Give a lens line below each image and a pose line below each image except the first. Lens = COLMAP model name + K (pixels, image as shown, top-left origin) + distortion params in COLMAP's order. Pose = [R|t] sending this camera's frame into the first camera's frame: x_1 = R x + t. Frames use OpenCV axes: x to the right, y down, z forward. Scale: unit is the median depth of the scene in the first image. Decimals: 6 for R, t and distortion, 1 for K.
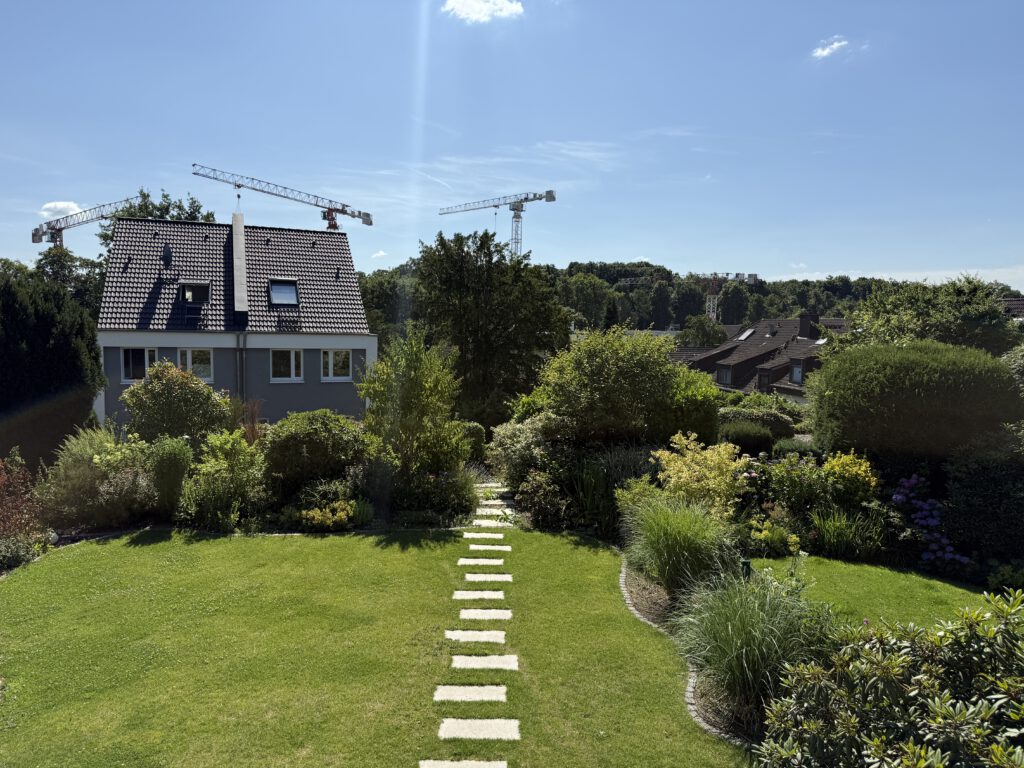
lens RADIAL K [[702.7, 0, 512.0], [0, 702.7, 384.0], [0, 0, 1]] dist [0.034279, -0.000329]
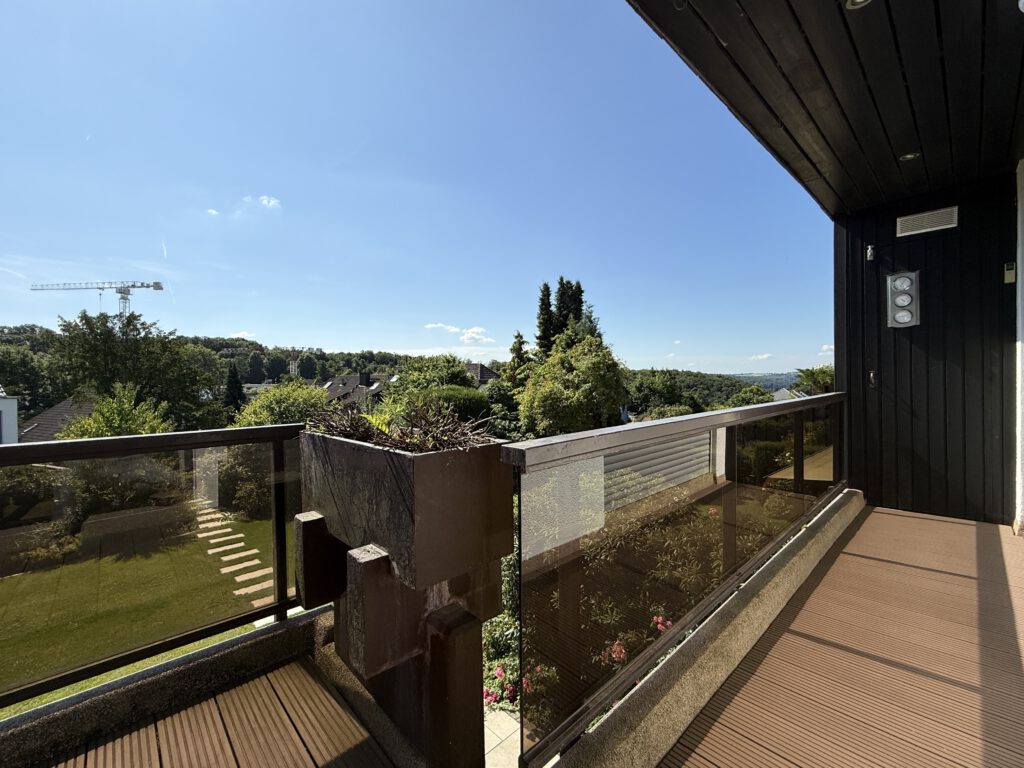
lens RADIAL K [[406.8, 0, 512.0], [0, 406.8, 384.0], [0, 0, 1]] dist [0.001254, 0.000031]
pose [[0.757336, -0.034667, 0.652105, -0.113954], [0.081433, 0.995809, -0.041634, -0.000921], [-0.647928, 0.084633, 0.756985, -0.039257]]
